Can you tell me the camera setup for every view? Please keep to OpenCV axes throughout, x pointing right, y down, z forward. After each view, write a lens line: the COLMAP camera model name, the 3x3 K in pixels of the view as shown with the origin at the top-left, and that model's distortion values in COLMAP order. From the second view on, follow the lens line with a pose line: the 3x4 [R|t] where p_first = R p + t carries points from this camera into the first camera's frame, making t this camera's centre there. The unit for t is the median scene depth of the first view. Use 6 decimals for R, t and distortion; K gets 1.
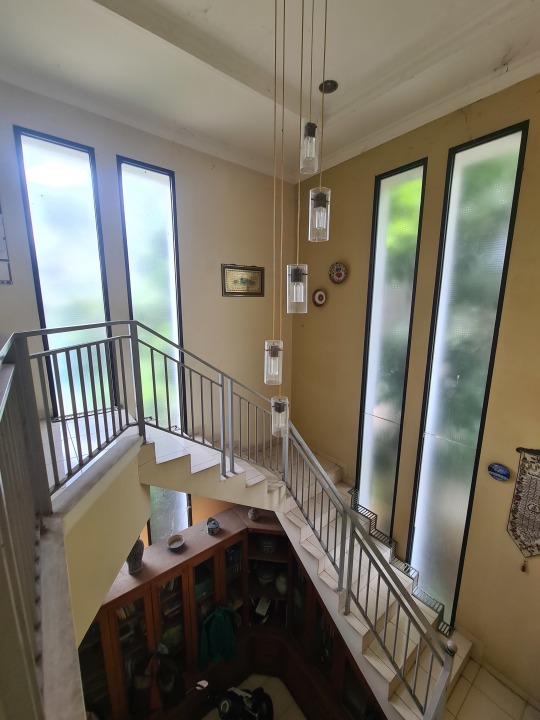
lens RADIAL K [[292.2, 0, 270.0], [0, 292.2, 360.0], [0, 0, 1]] dist [-0.008789, -0.000452]
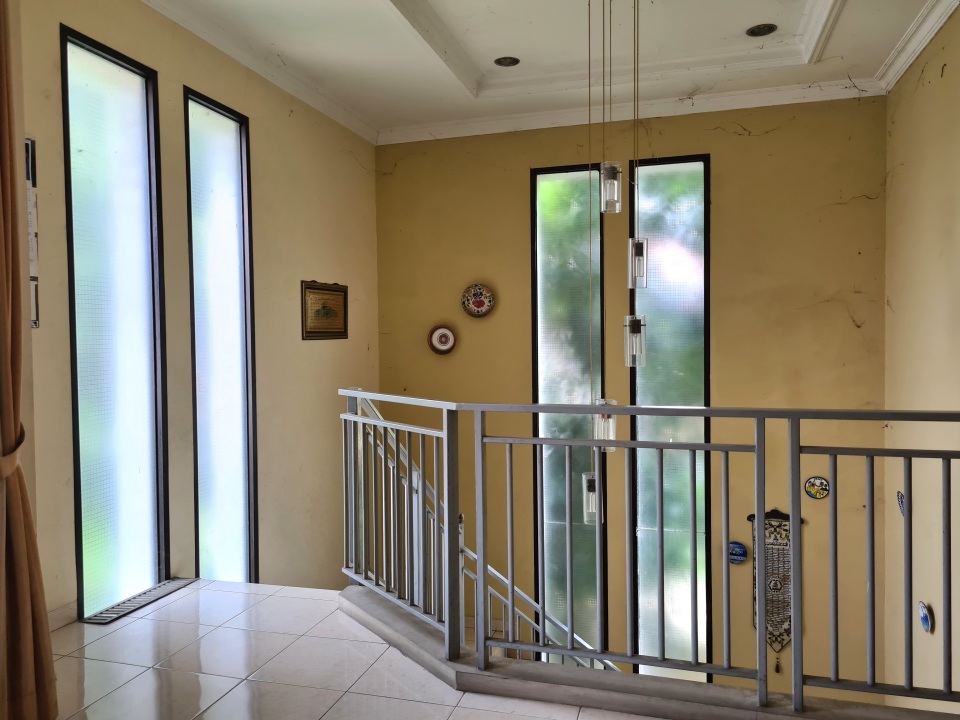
lens RADIAL K [[715.3, 0, 477.8], [0, 715.3, 356.7], [0, 0, 1]] dist [-0.000199, 0.001794]
pose [[0.822912, -0.026565, 0.567547, -0.779190], [0.118870, 0.984850, -0.126257, 0.013527], [-0.555595, 0.171362, 0.813603, -0.263981]]
